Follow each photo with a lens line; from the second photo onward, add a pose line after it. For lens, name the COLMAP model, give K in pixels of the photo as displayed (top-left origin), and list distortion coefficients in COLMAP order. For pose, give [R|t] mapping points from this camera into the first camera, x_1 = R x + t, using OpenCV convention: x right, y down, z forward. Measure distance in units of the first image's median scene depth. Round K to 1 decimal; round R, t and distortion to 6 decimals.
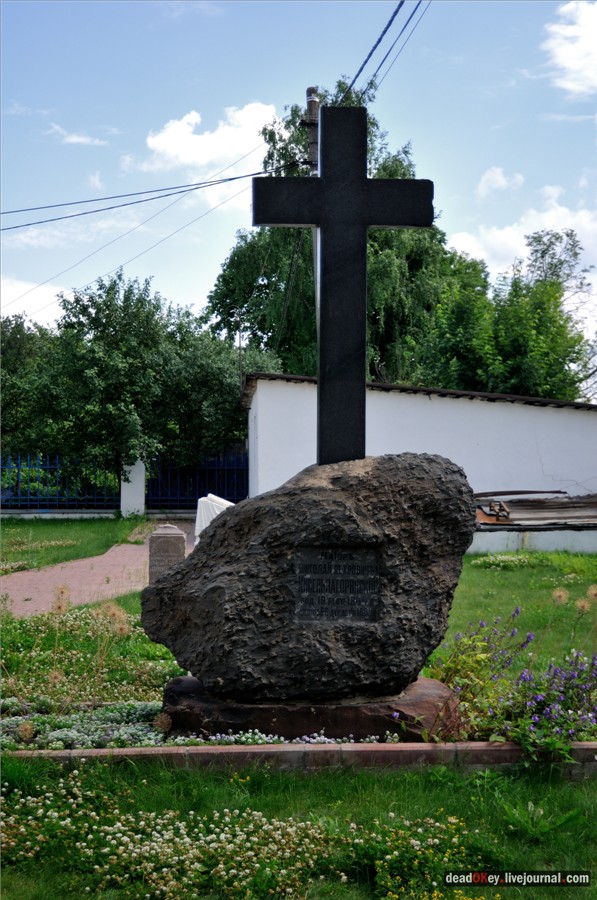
lens RADIAL K [[1330.4, 0, 298.7], [0, 1330.4, 450.6], [0, 0, 1]] dist [-0.017030, 0.000000]
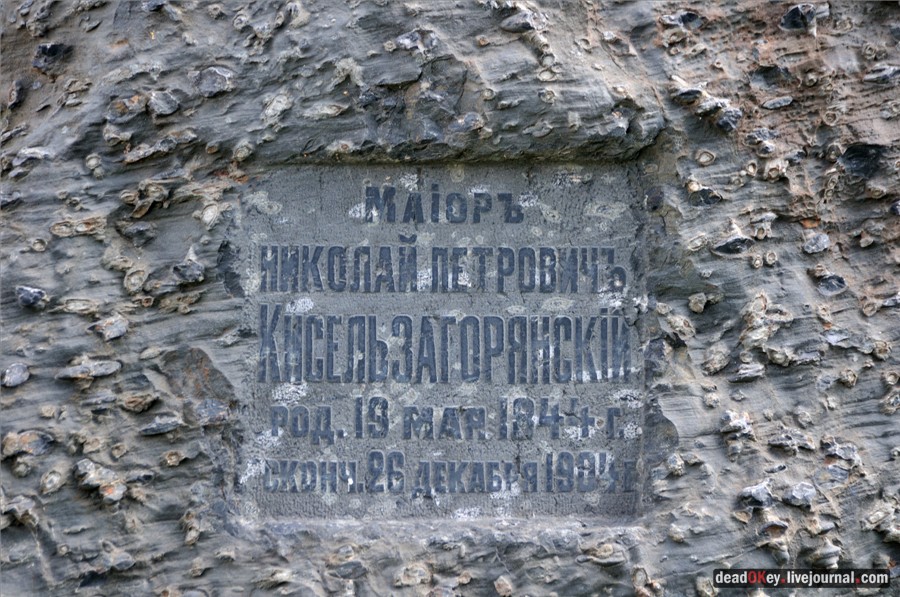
lens RADIAL K [[4634.7, 0, 449.6], [0, 4634.7, 298.2], [0, 0, 1]] dist [1.251573, 0.000000]
pose [[0.998893, -0.019086, -0.042998, 0.060771], [0.020899, 0.998894, 0.042124, 0.063493], [0.042146, -0.042976, 0.998187, 0.280330]]
